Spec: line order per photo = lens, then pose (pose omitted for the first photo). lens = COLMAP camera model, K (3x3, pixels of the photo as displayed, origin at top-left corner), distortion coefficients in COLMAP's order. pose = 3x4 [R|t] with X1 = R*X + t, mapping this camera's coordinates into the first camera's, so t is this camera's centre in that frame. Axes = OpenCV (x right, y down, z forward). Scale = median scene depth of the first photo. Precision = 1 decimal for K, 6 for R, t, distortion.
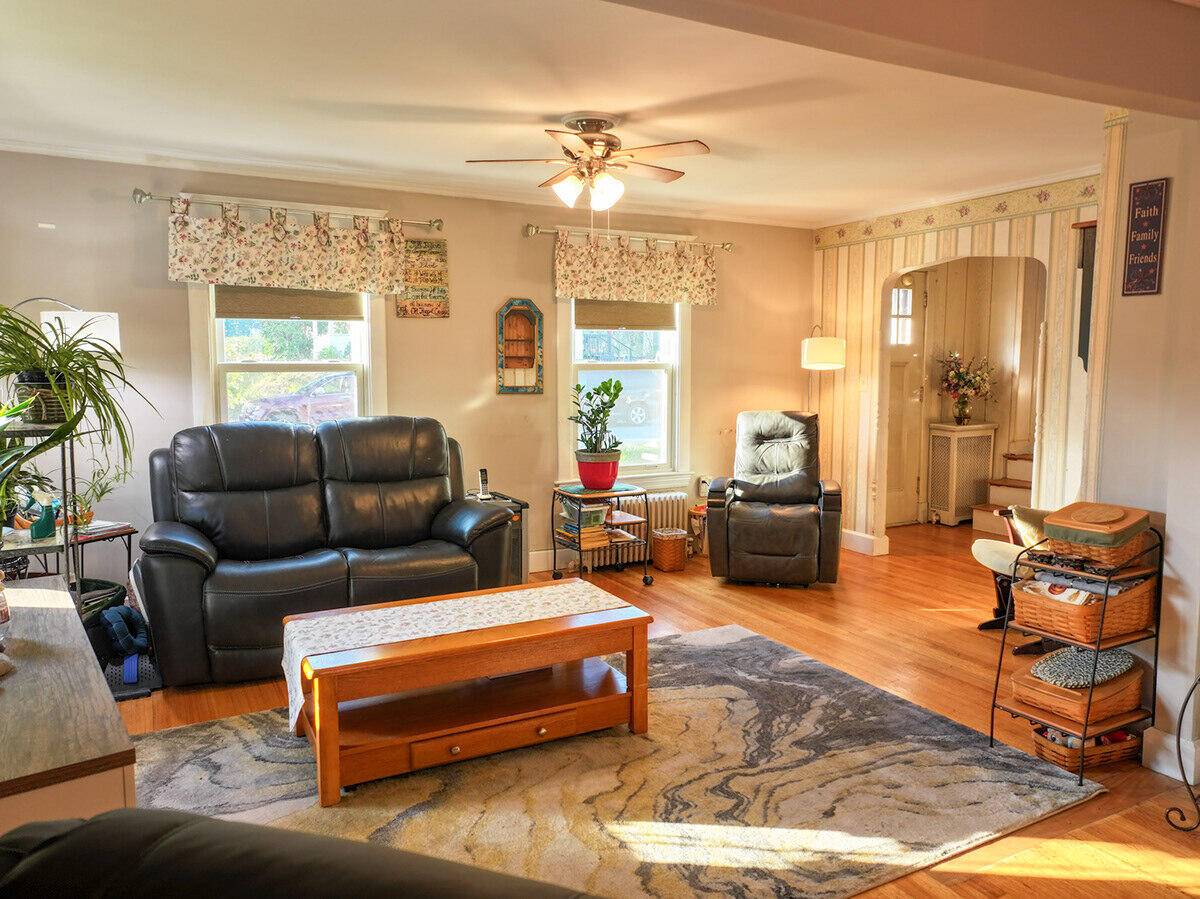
lens RADIAL K [[848.2, 0, 605.2], [0, 848.2, 448.9], [0, 0, 1]] dist [0.000805, 0.009886]
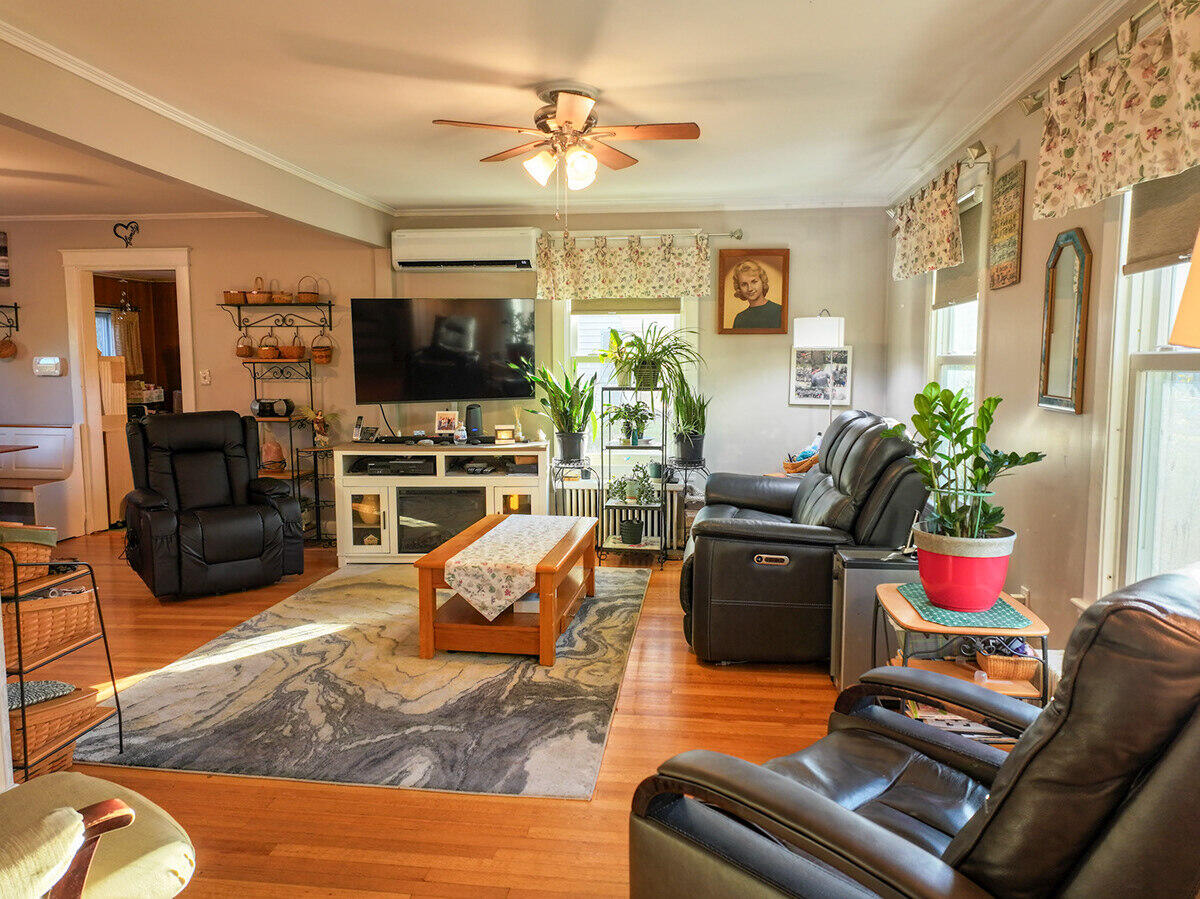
lens RADIAL K [[848.2, 0, 605.7], [0, 848.2, 449.1], [0, 0, 1]] dist [0.000805, 0.009886]
pose [[-0.572639, 0.083368, -0.815558, 0.671881], [-0.089583, 0.982495, 0.163333, -0.139711], [0.814899, 0.166591, -0.555147, 1.441942]]
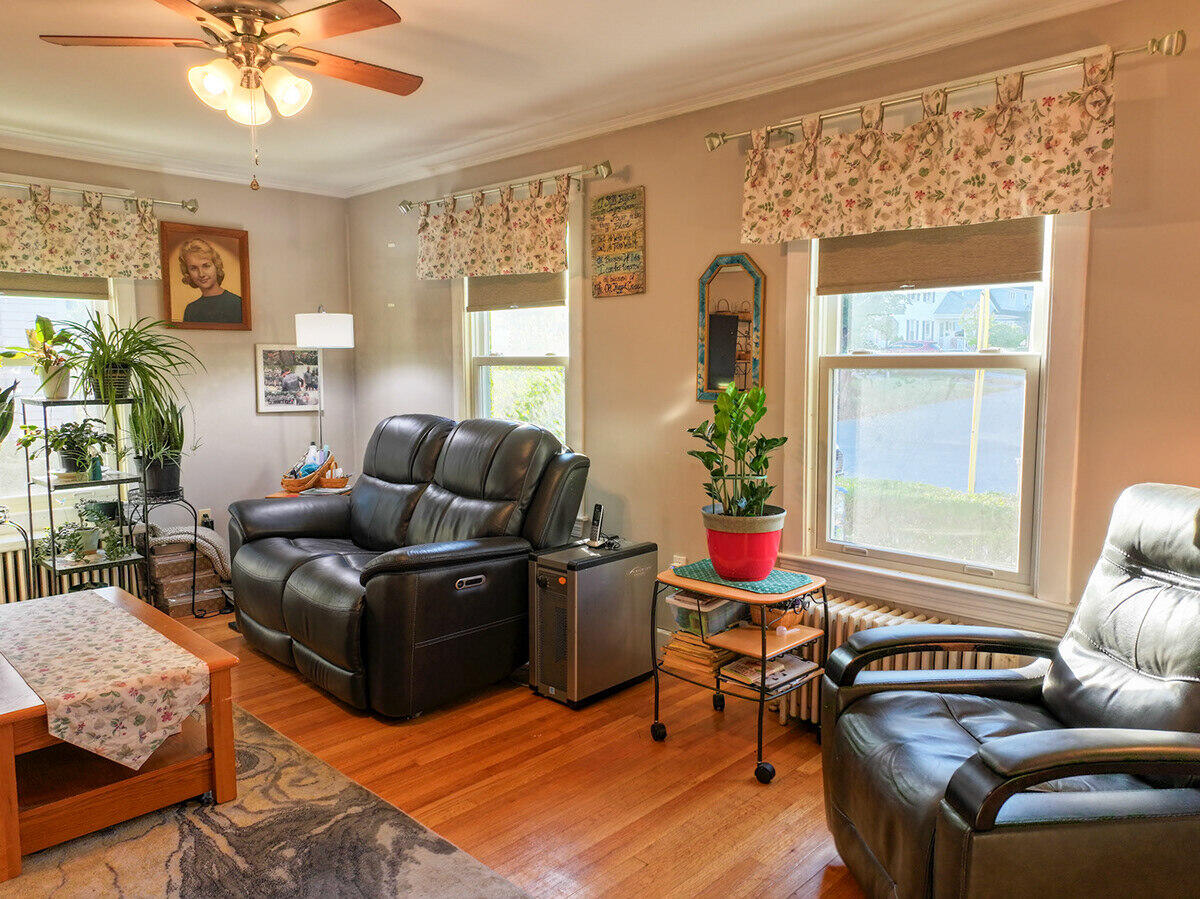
lens RADIAL K [[848.2, 0, 605.4], [0, 848.2, 449.1], [0, 0, 1]] dist [0.000805, 0.009886]
pose [[0.312989, 0.097404, -0.944749, 0.647445], [-0.099344, 0.992628, 0.069428, -0.089775], [0.944547, 0.072125, 0.320358, 0.960240]]
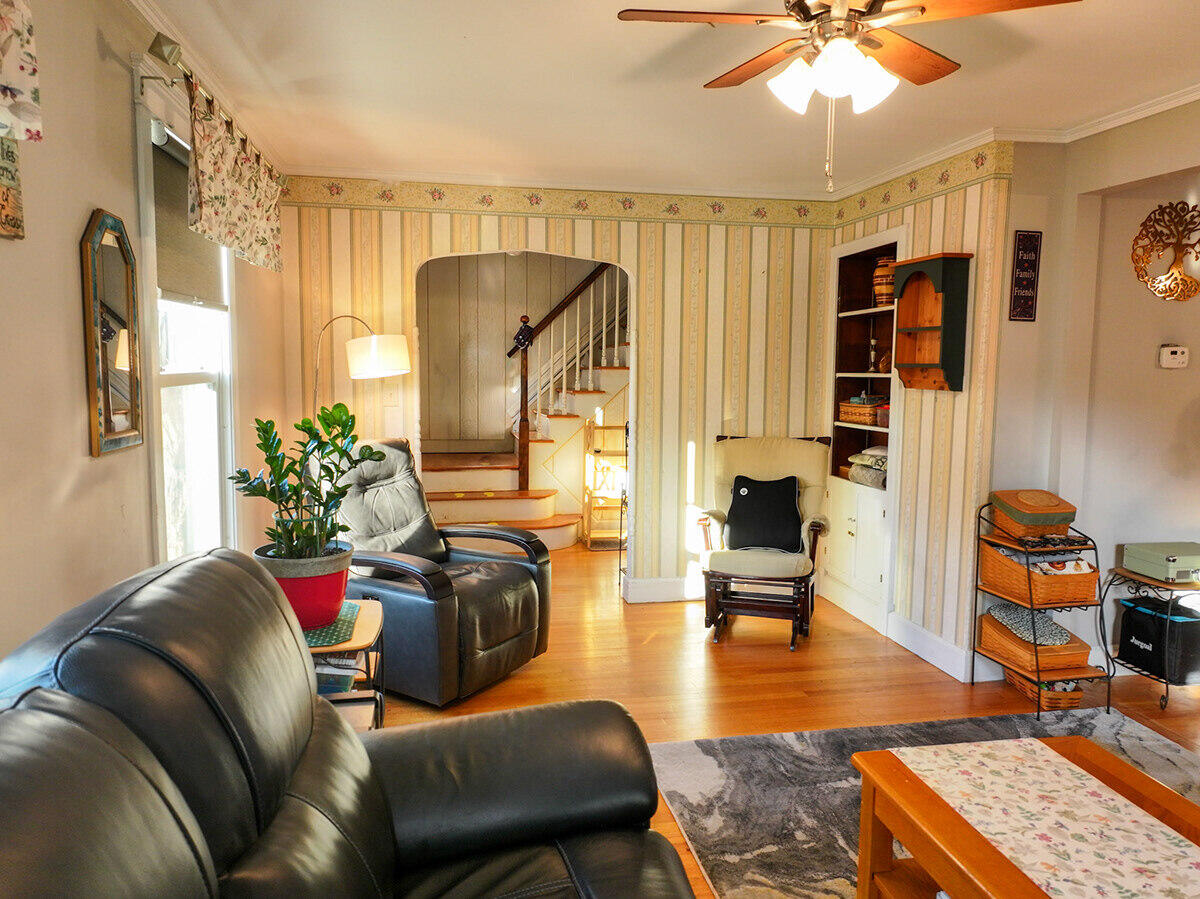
lens RADIAL K [[848.2, 0, 599.3], [0, 848.2, 446.1], [0, 0, 1]] dist [0.000805, 0.009886]
pose [[0.300577, -0.090580, 0.949447, -0.560213], [0.089499, 0.993766, 0.066474, -0.099490], [-0.949549, 0.064994, 0.306810, 0.890896]]
